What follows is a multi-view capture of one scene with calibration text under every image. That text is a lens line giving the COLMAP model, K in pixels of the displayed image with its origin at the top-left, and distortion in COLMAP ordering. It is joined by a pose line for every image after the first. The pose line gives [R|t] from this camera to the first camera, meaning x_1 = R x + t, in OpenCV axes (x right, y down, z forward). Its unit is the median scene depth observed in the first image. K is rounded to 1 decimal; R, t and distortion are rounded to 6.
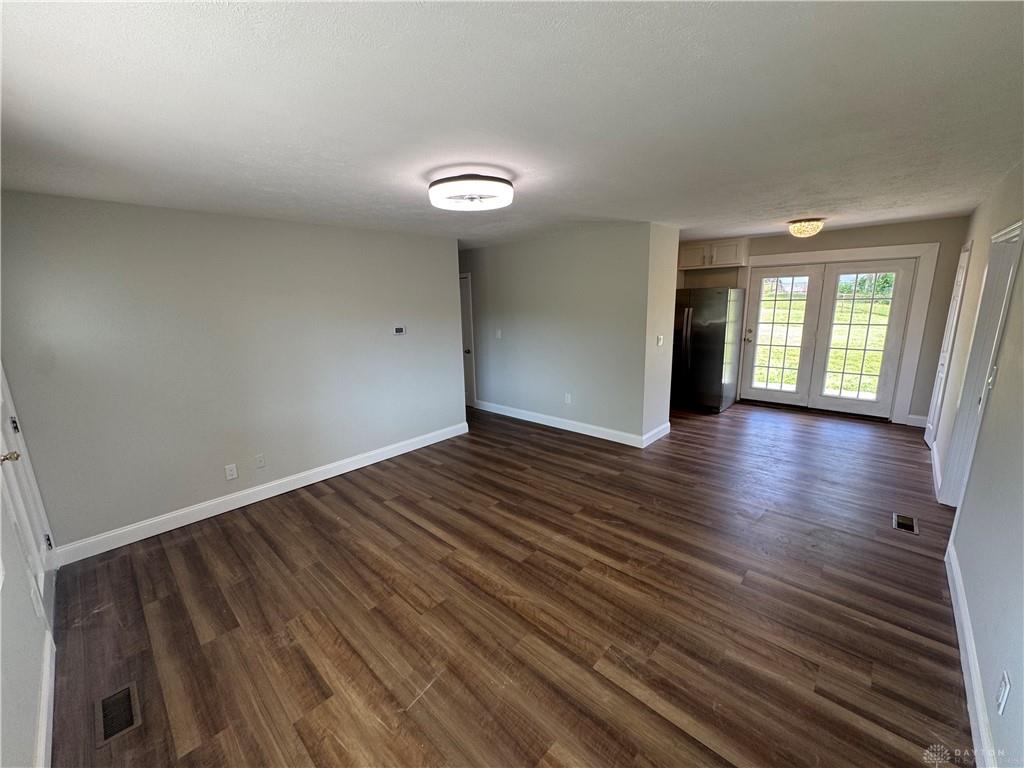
lens RADIAL K [[409.3, 0, 512.0], [0, 409.3, 384.0], [0, 0, 1]] dist [0.000154, 0.000060]
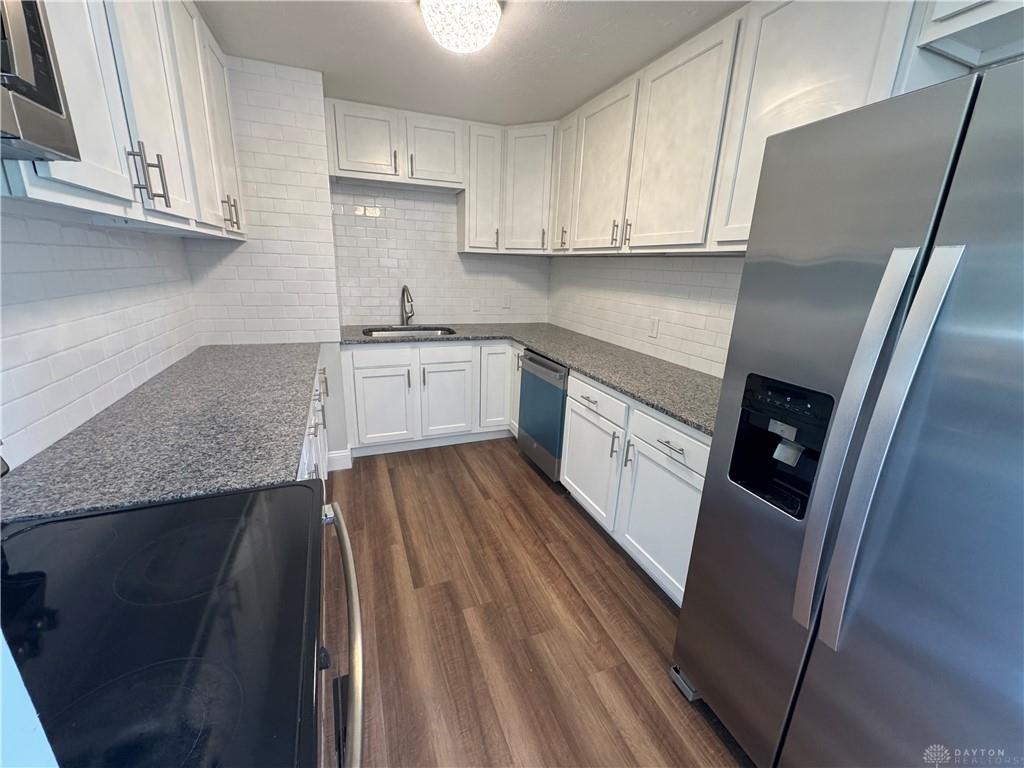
lens RADIAL K [[409.3, 0, 512.0], [0, 409.3, 384.0], [0, 0, 1]] dist [0.000154, 0.000060]
pose [[0.903396, 0.178246, -0.390005, 0.729125], [-0.151724, 0.983546, 0.098066, -0.266404], [0.401068, -0.029419, 0.915576, 1.624619]]
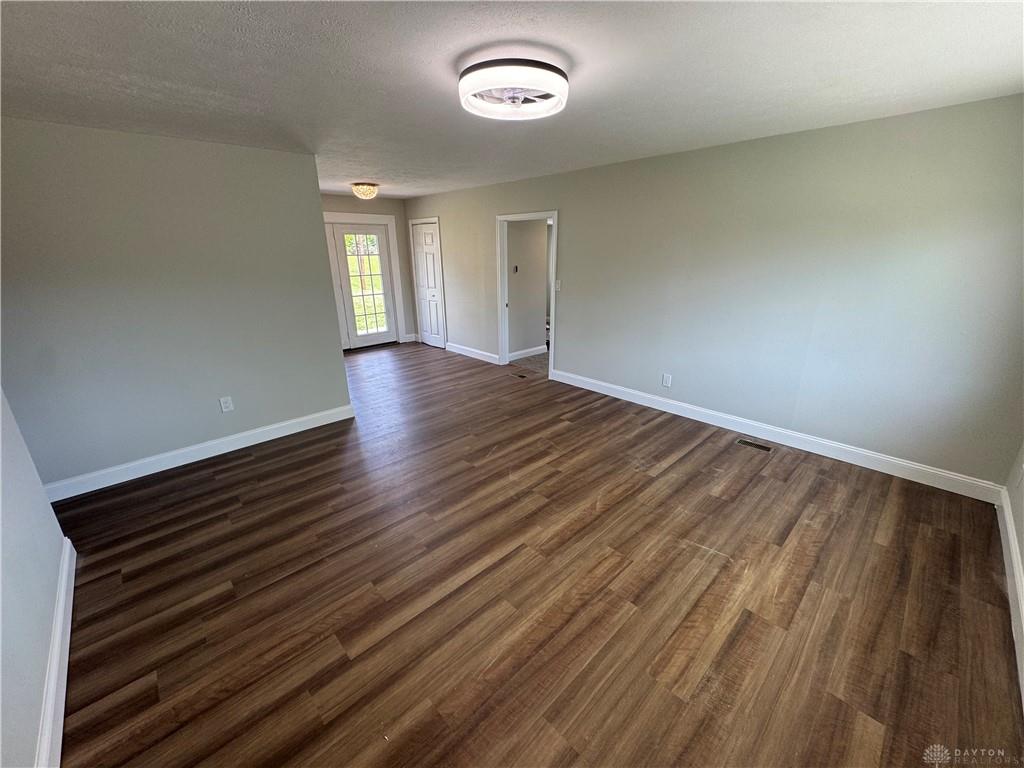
lens RADIAL K [[409.3, 0, 512.0], [0, 409.3, 384.0], [0, 0, 1]] dist [0.000154, 0.000060]
pose [[0.054113, -0.286963, 0.956412, -0.807556], [0.217740, 0.938157, 0.269166, -0.126996], [-0.974505, 0.193684, 0.113250, 0.830938]]
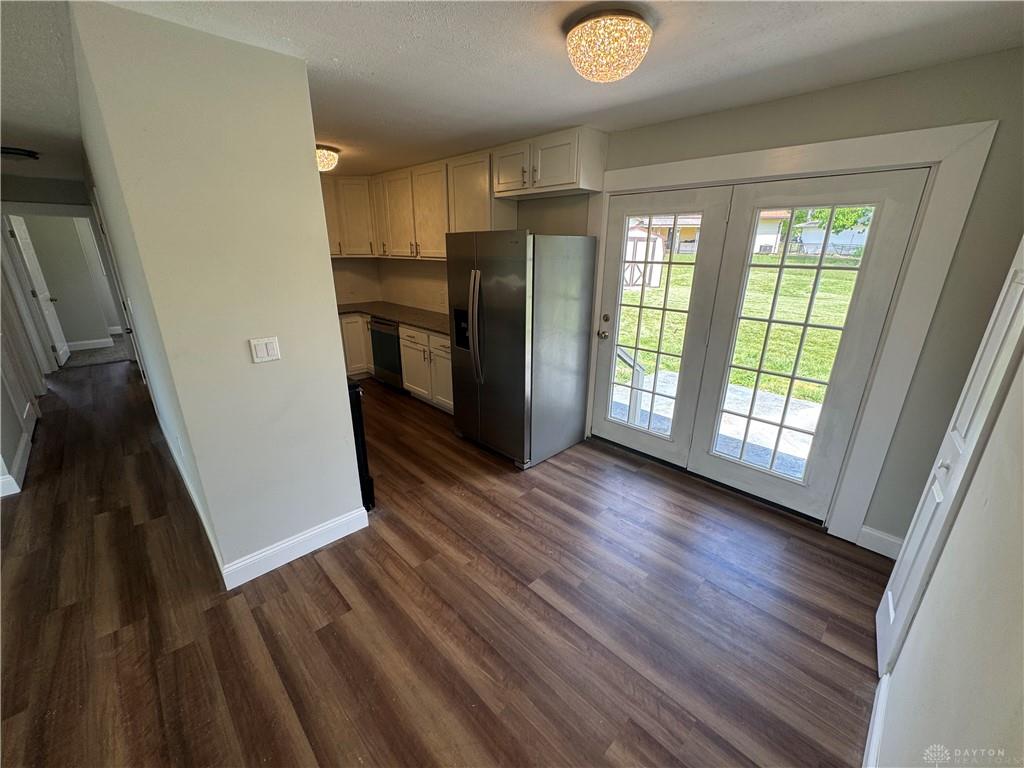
lens RADIAL K [[409.3, 0, 512.0], [0, 409.3, 384.0], [0, 0, 1]] dist [0.000154, 0.000060]
pose [[0.998508, 0.047656, -0.026672, 0.973940], [-0.044390, 0.992723, 0.111941, -0.200478], [0.031812, -0.110590, 0.993357, 0.916624]]
